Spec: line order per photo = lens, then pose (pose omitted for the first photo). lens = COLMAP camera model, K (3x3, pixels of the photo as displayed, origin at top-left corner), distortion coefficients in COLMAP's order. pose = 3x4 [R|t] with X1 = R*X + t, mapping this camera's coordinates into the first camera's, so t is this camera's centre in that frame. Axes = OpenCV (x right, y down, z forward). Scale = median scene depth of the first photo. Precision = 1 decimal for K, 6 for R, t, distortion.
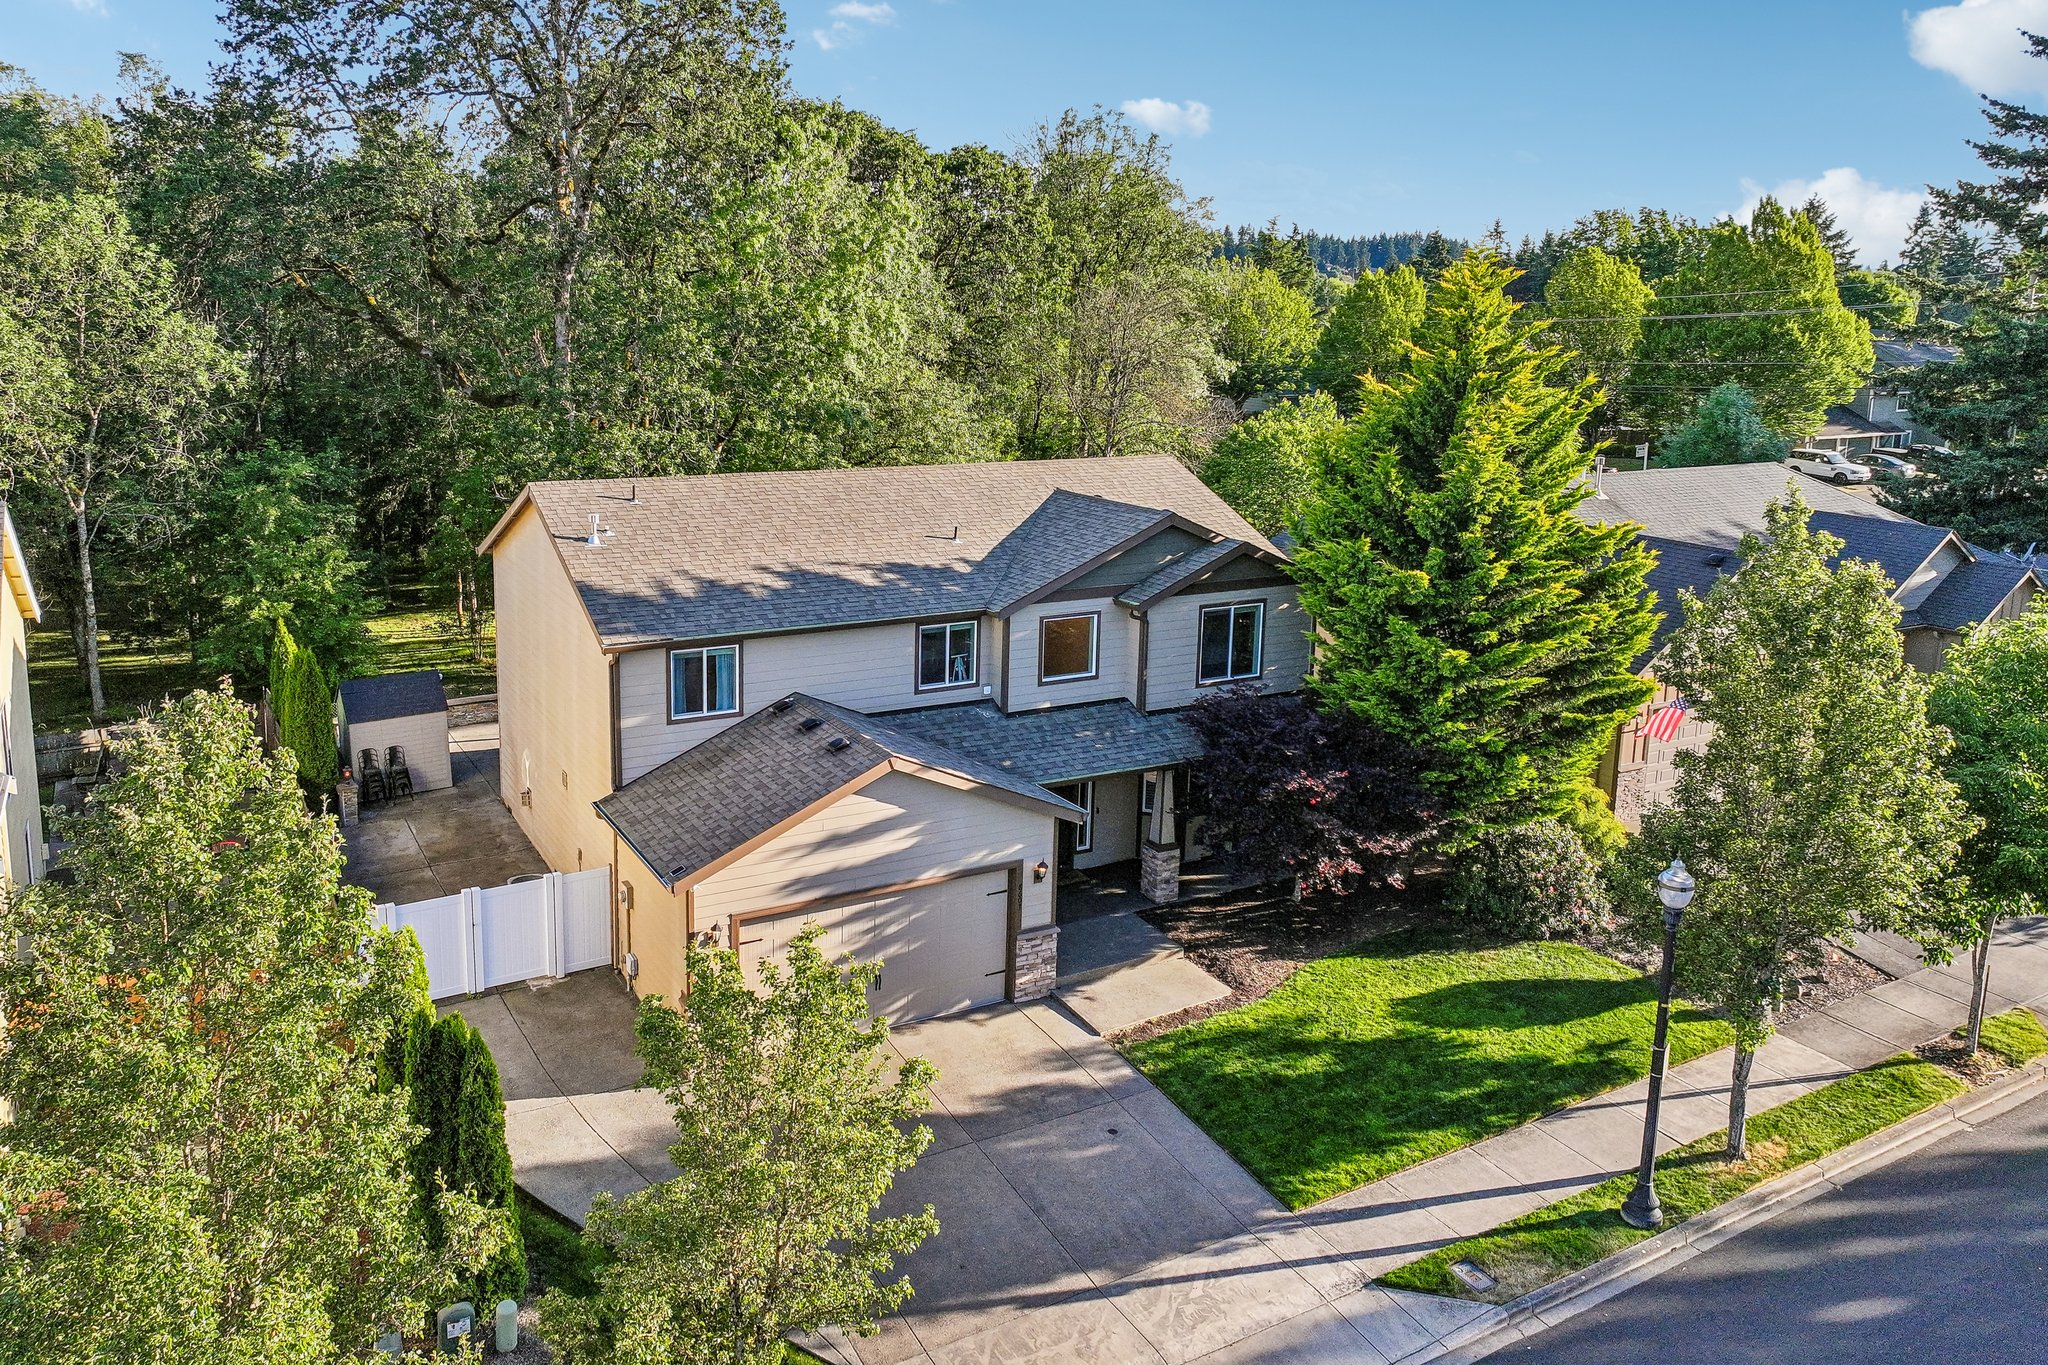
lens RADIAL K [[1499.6, 0, 919.8], [0, 1499.6, 567.0], [0, 0, 1]] dist [0.006640, -0.001302]
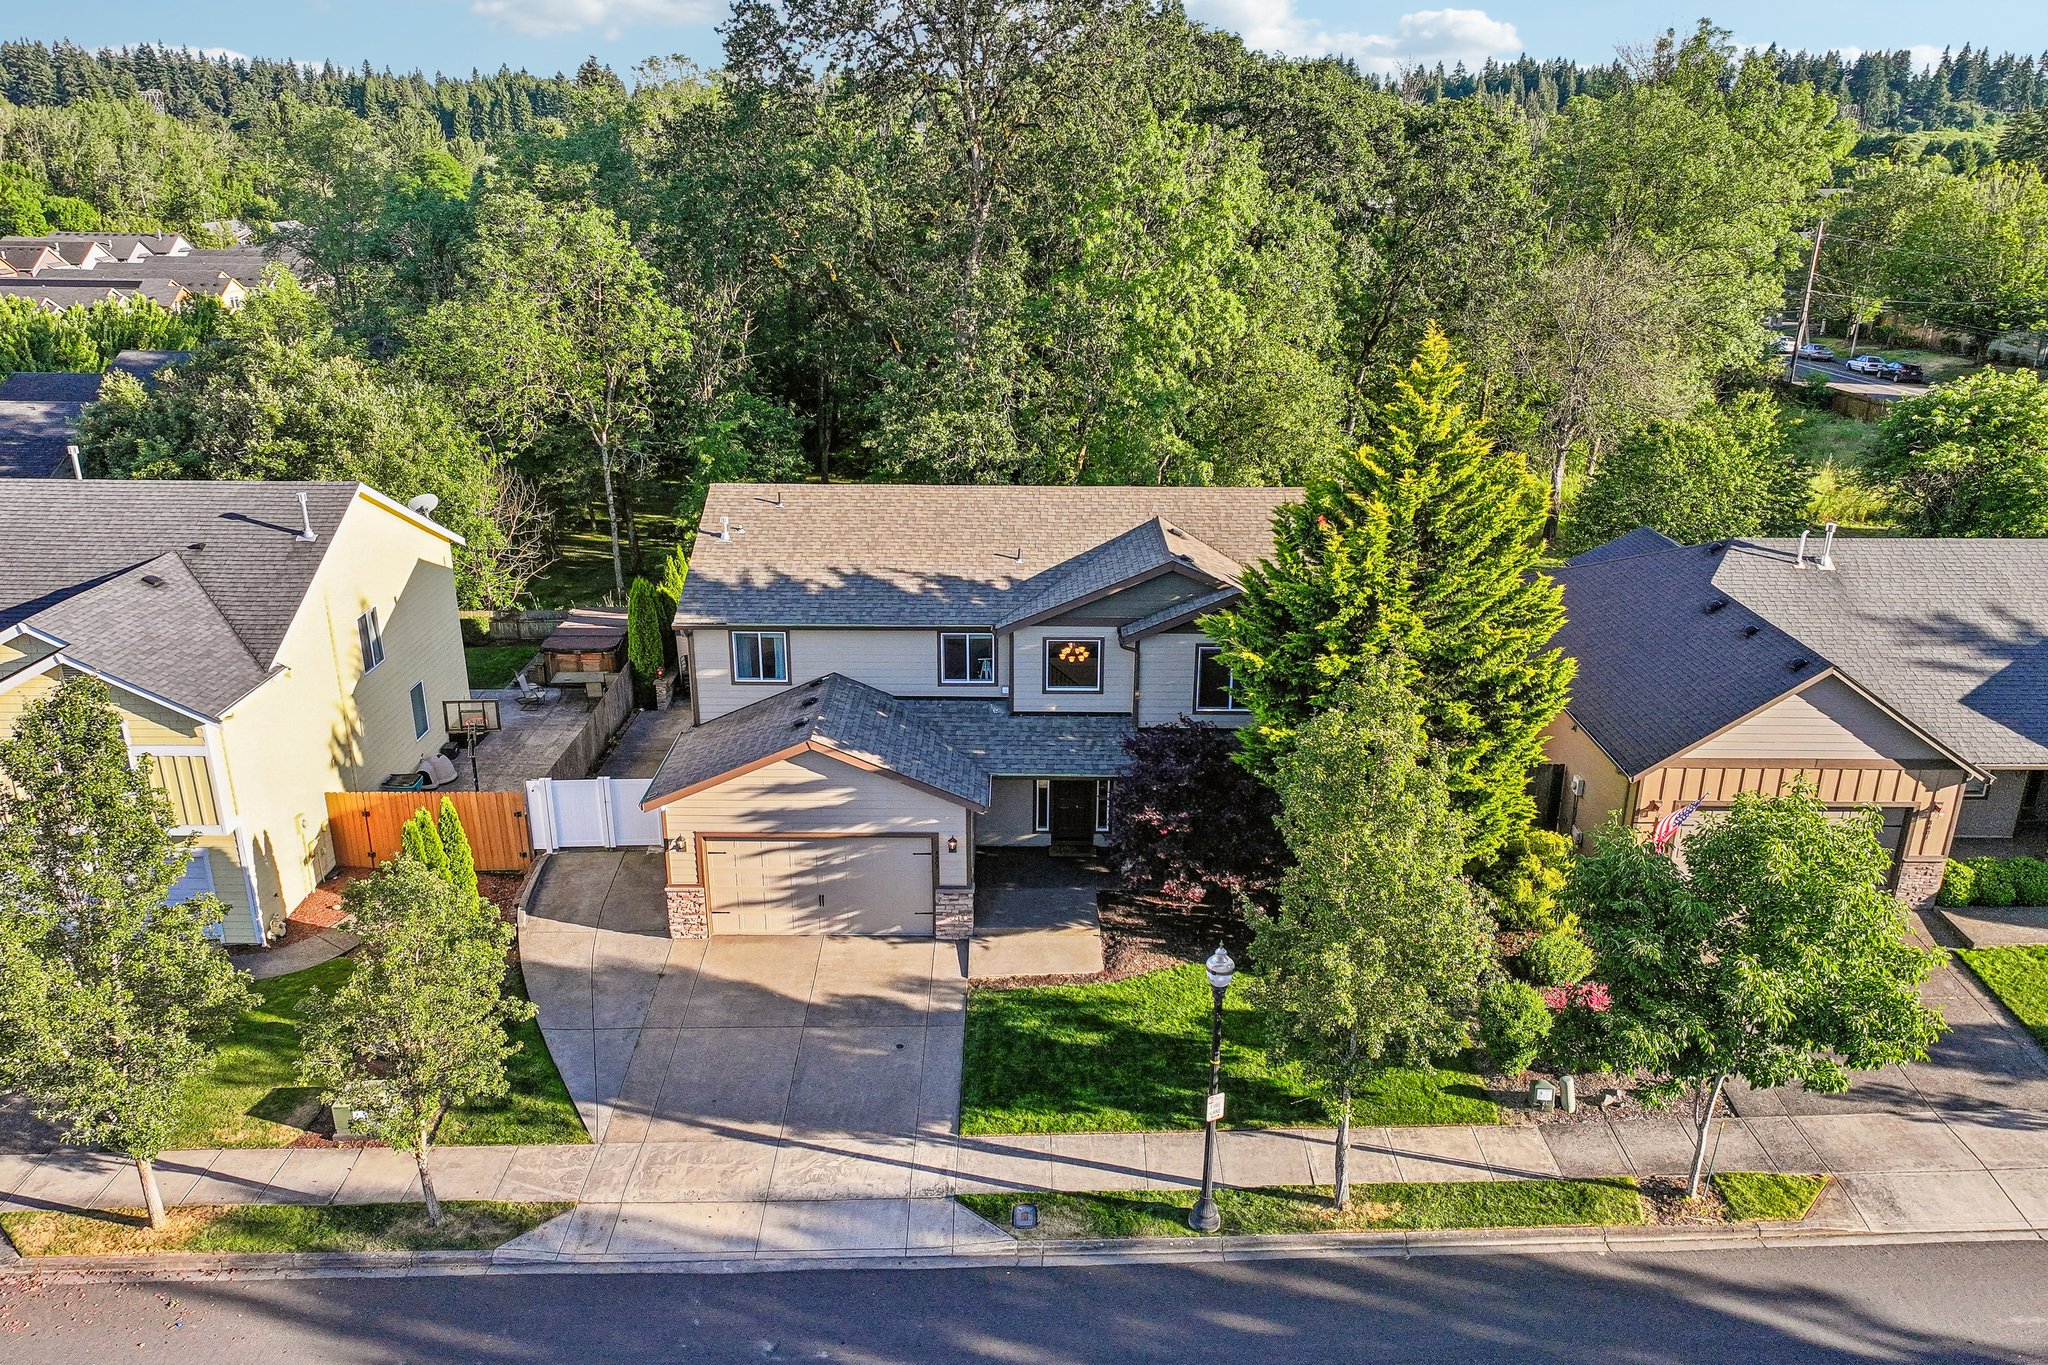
lens RADIAL K [[1467.4, 0, 1024.0], [0, 1467.4, 682.5], [0, 0, 1]] dist [0.003876, 0.006684]
pose [[0.888268, 0.151440, -0.433643, 0.638728], [-0.077829, 0.980057, 0.182839, -0.158561], [0.452684, -0.128660, 0.882340, -0.043328]]
